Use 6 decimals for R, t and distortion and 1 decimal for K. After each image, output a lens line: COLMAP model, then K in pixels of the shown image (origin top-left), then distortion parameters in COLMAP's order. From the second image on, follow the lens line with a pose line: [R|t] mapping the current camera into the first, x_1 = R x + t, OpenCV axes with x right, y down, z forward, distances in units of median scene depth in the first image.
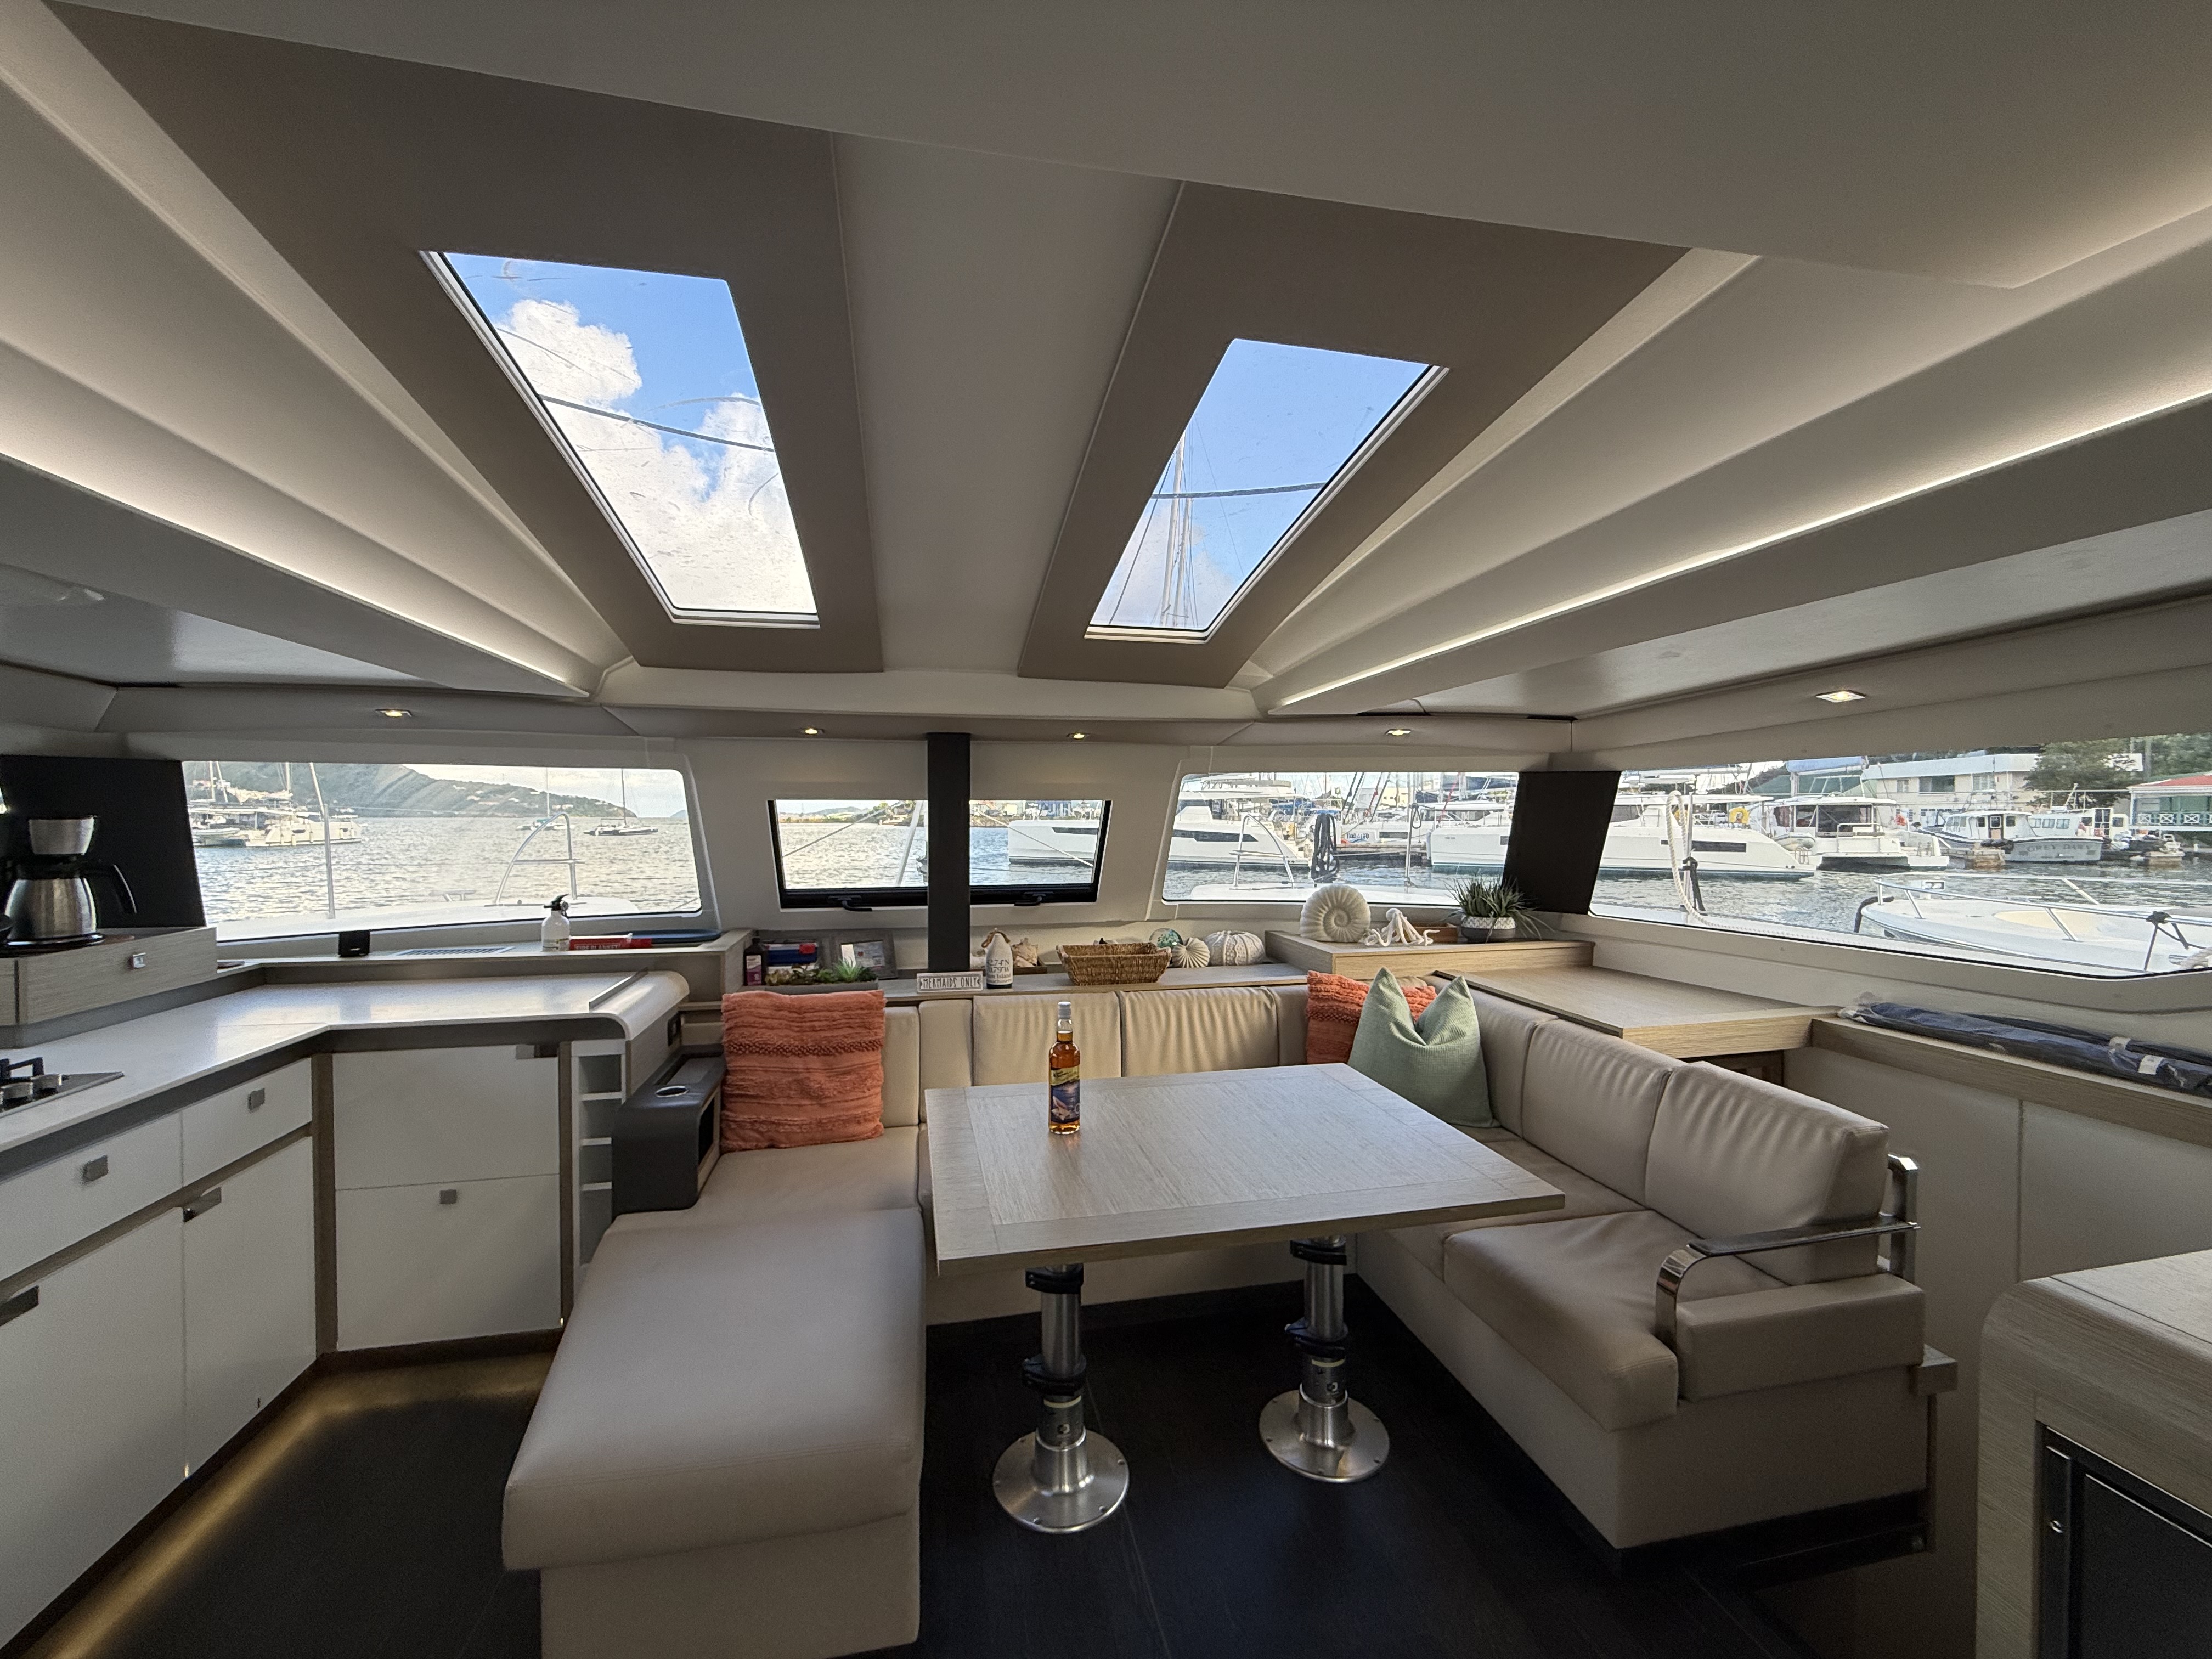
lens RADIAL K [[882.9, 0, 1099.4], [0, 882.9, 830.8], [0, 0, 1]] dist [0.000088, -0.000307]
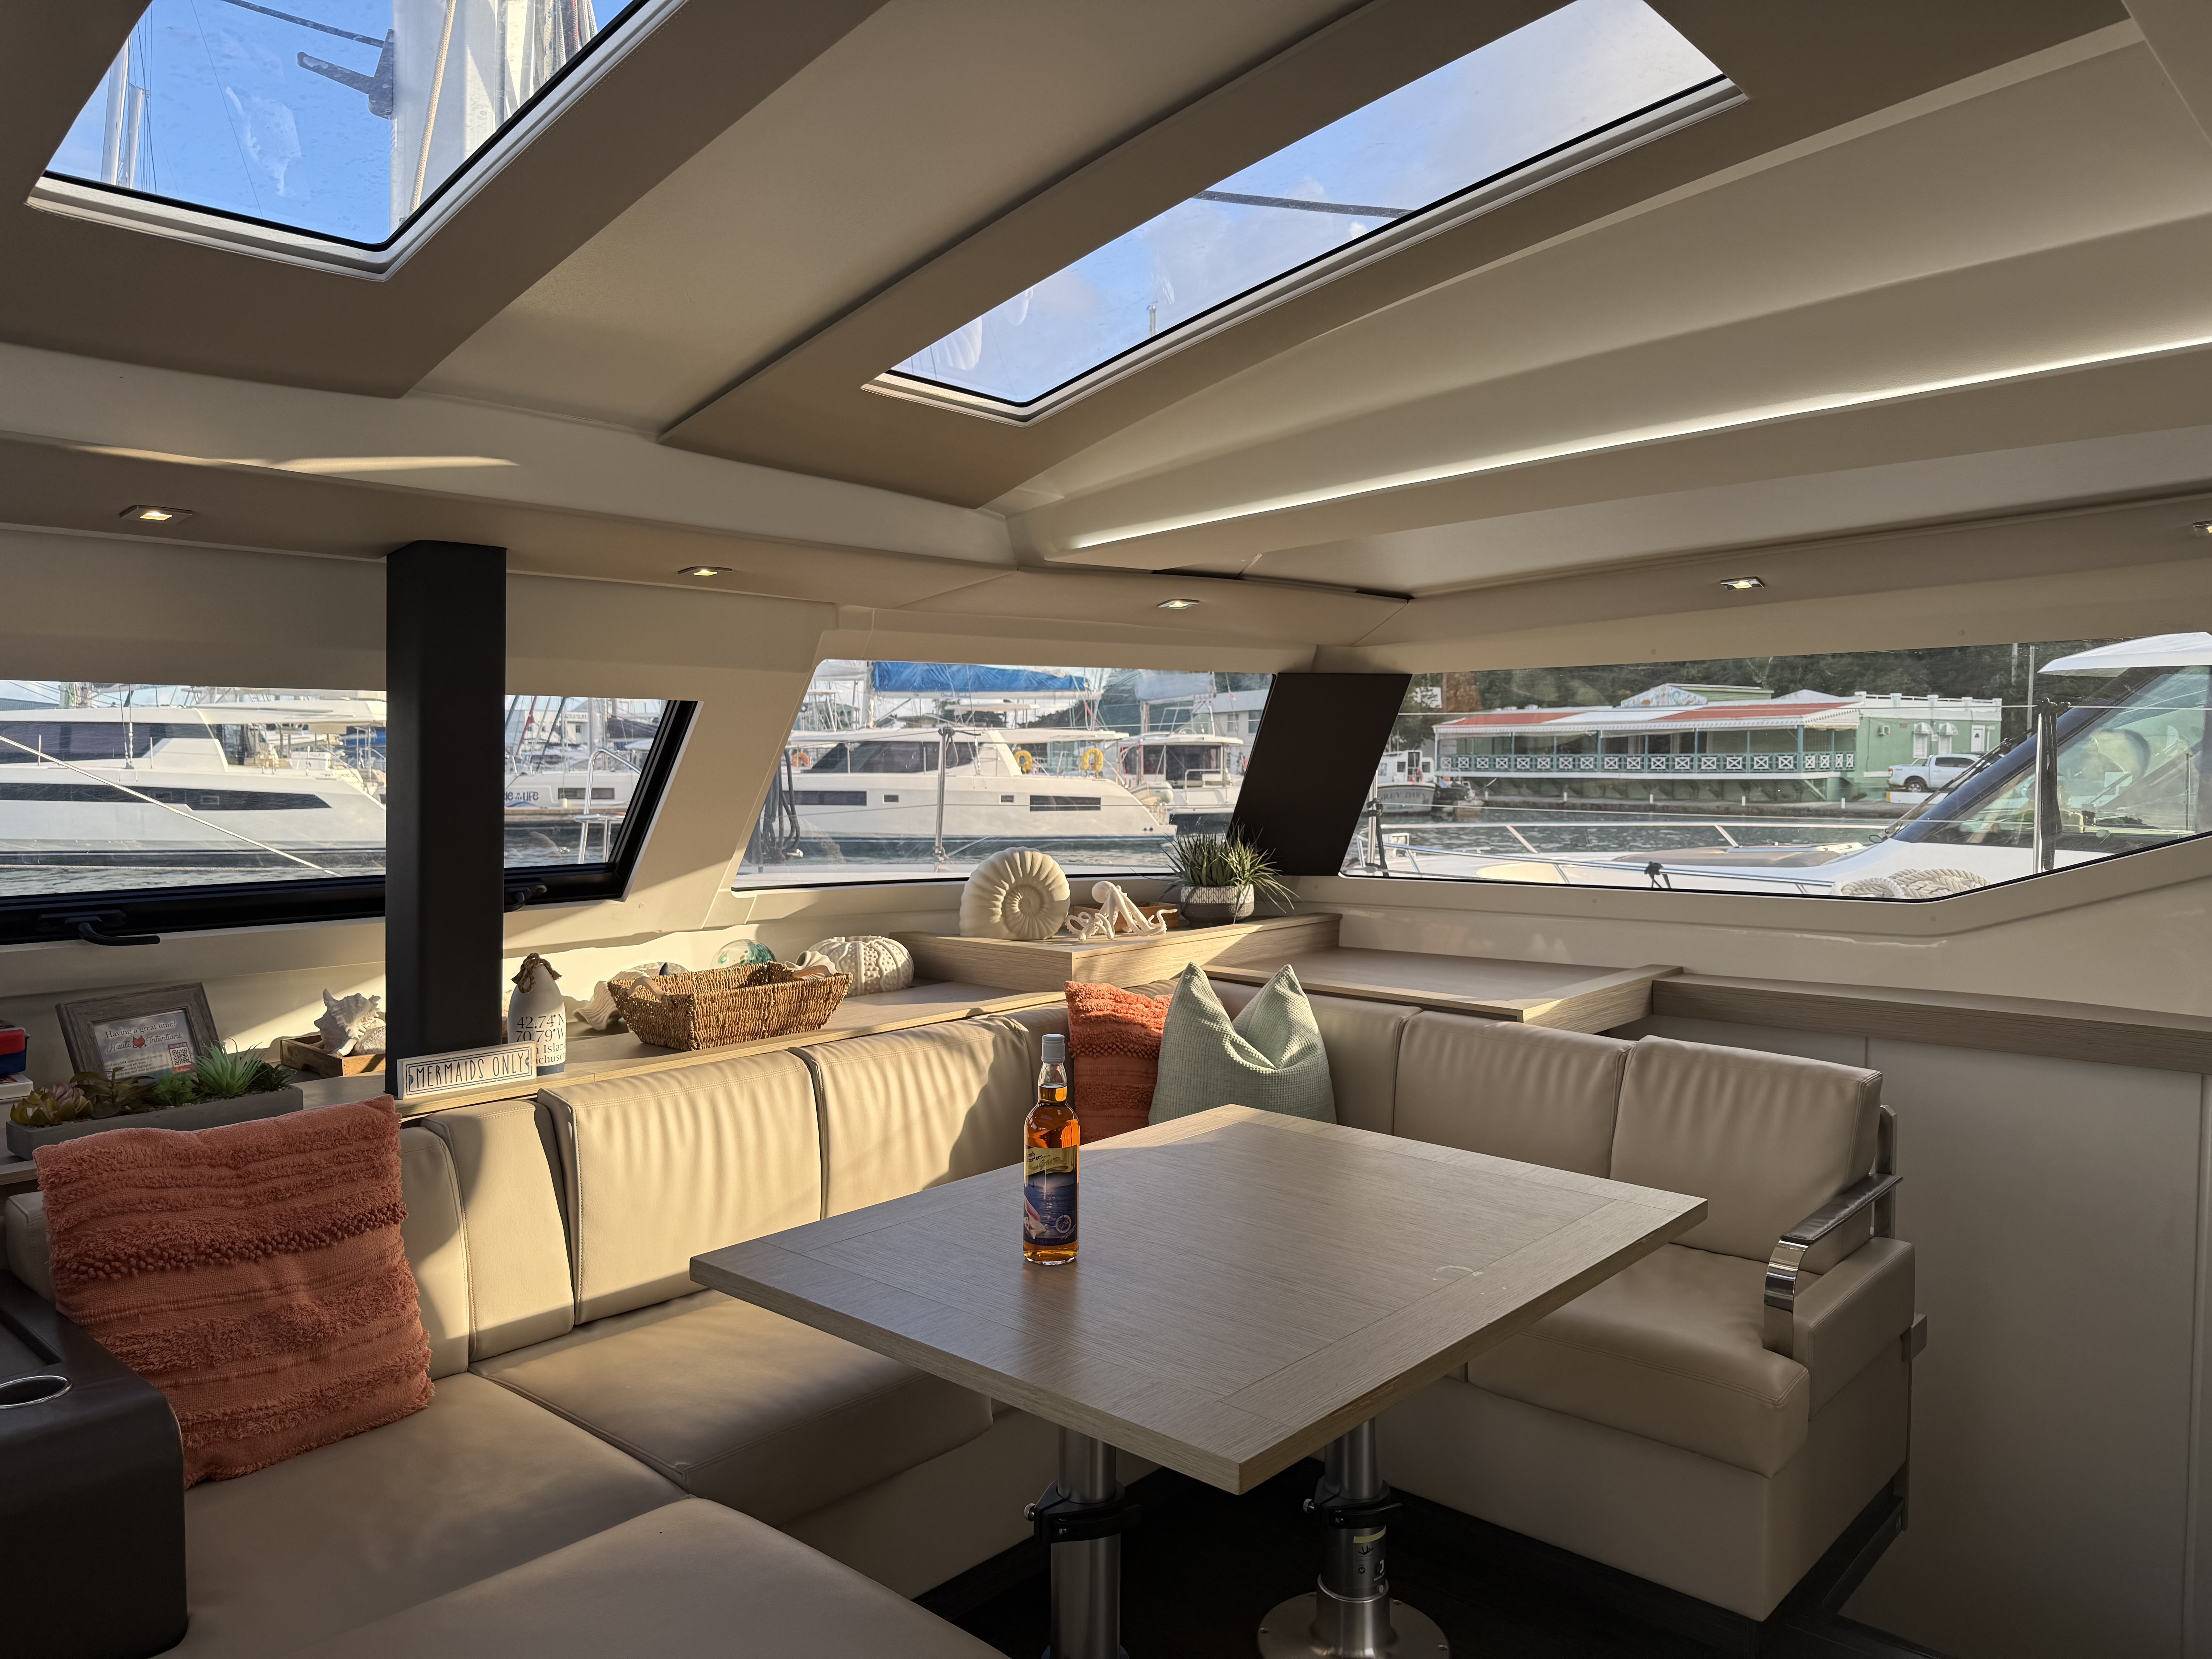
lens RADIAL K [[1554.6, 0, 1096.1], [0, 1554.6, 834.3], [0, 0, 1]] dist [0.067404, -0.100688]
pose [[0.805492, -0.027822, 0.591953, -0.455816], [0.009152, 0.999362, 0.034518, 0.021092], [-0.592535, -0.022387, 0.805233, 0.131468]]
